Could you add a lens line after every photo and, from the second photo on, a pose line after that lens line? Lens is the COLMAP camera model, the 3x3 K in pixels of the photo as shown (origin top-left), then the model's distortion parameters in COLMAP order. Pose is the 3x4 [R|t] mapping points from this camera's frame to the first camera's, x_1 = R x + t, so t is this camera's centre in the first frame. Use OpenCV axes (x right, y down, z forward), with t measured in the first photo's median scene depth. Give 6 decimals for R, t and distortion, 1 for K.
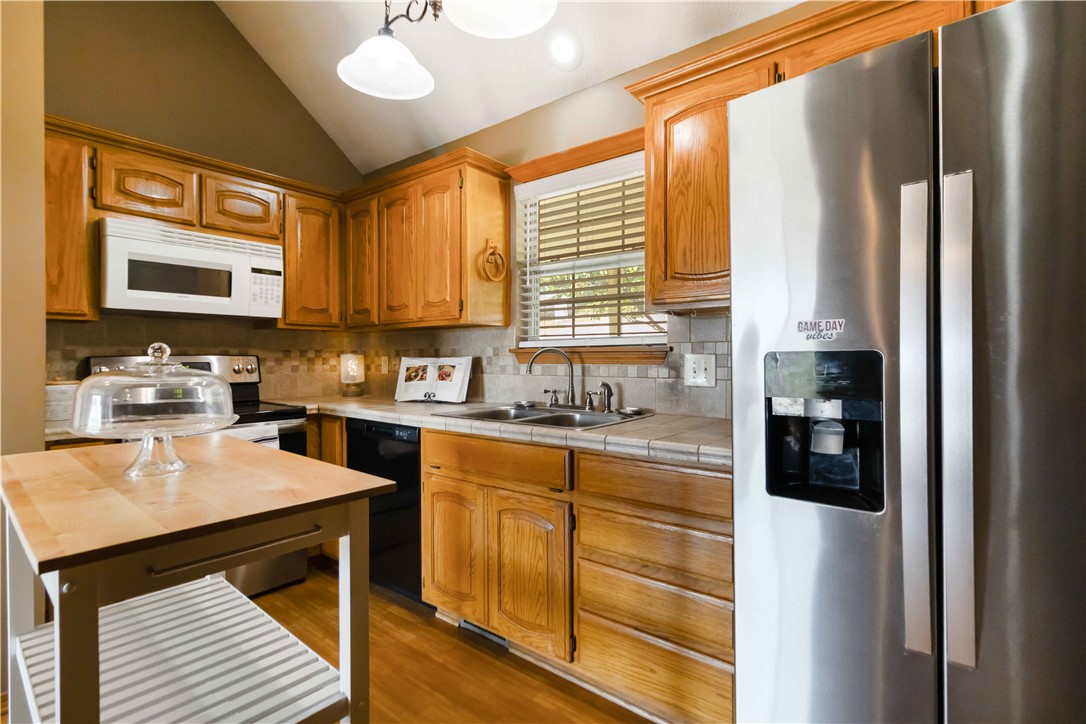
lens RADIAL K [[503.8, 0, 573.0], [0, 503.8, 359.7], [0, 0, 1]] dist [0.001998, -0.000909]
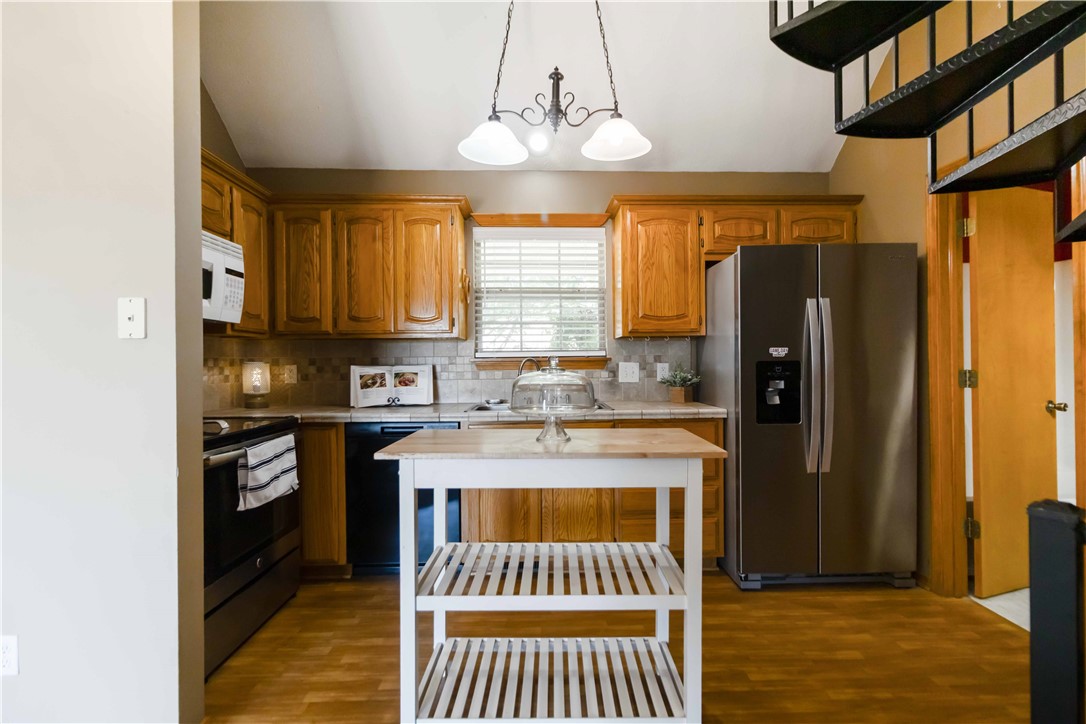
lens RADIAL K [[503.8, 0, 558.4], [0, 503.8, 365.9], [0, 0, 1]] dist [0.001998, -0.000909]
pose [[0.776220, -0.003148, 0.630455, -0.718785], [0.008055, 0.999955, -0.004925, 0.004362], [-0.630411, 0.008901, 0.776210, -0.084488]]
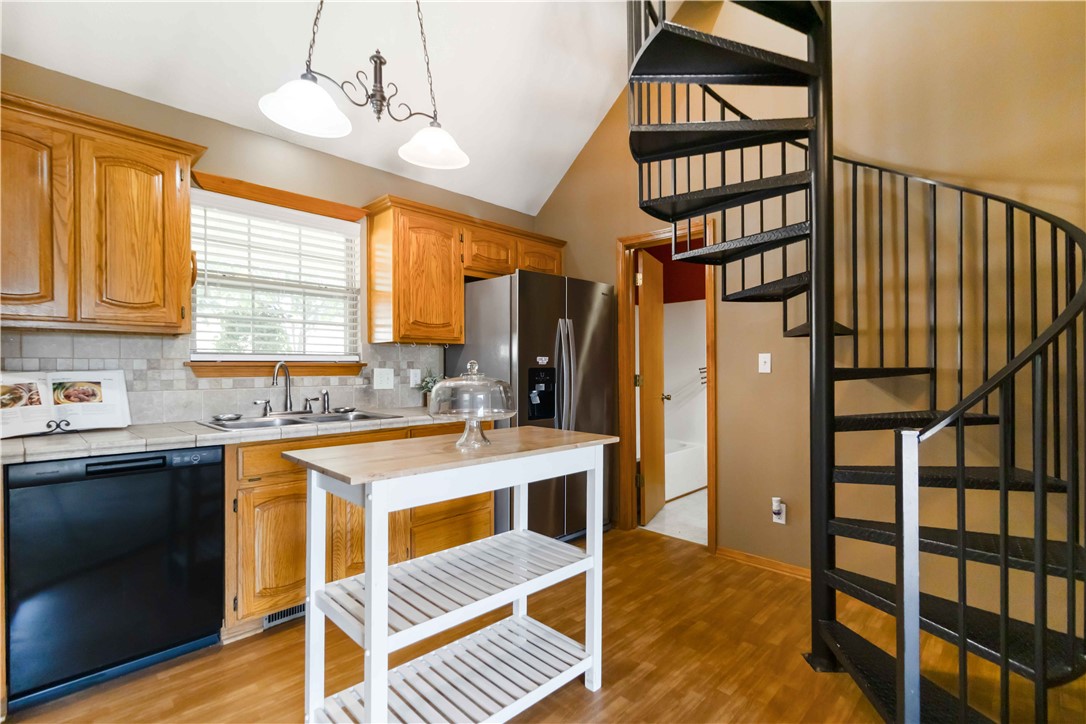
lens RADIAL K [[503.8, 0, 560.2], [0, 503.8, 370.0], [0, 0, 1]] dist [0.001998, -0.000909]
pose [[0.107532, 0.001421, 0.994201, -0.945832], [0.009217, 0.999955, -0.002426, 0.002110], [-0.994159, 0.009425, 0.107514, 0.221062]]
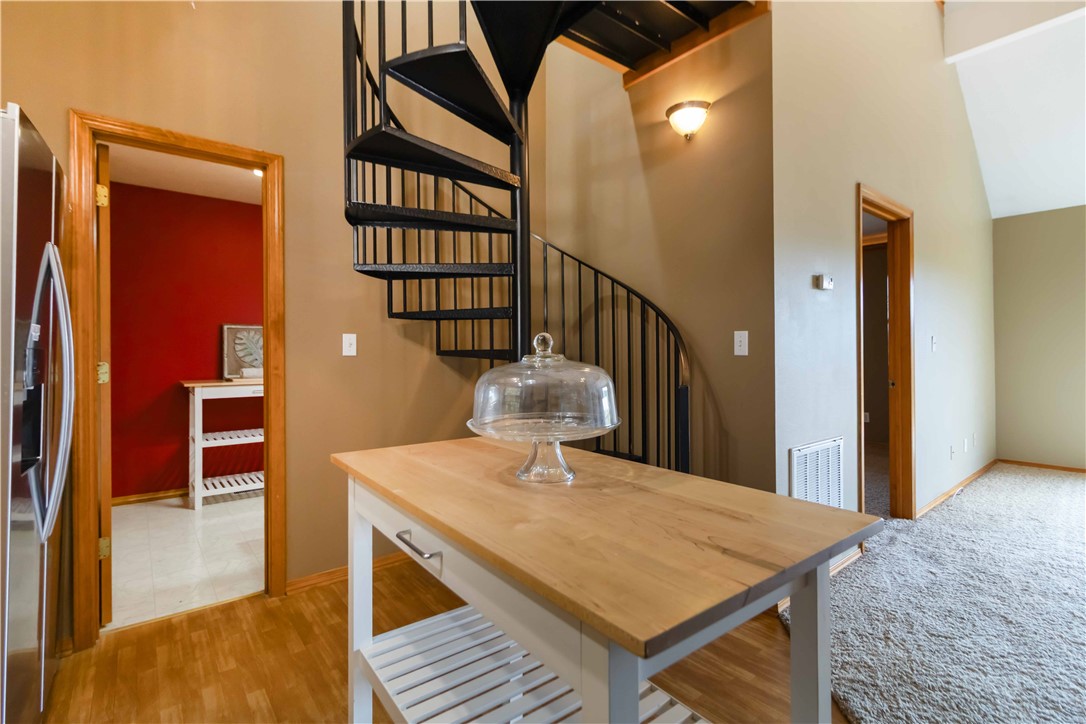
lens RADIAL K [[503.8, 0, 545.1], [0, 503.8, 352.6], [0, 0, 1]] dist [0.001998, -0.000909]
pose [[-0.967368, 0.015486, 0.252903, -0.425868], [0.016496, 0.999862, 0.001875, 0.007294], [-0.252840, 0.005986, -0.967490, 0.737661]]
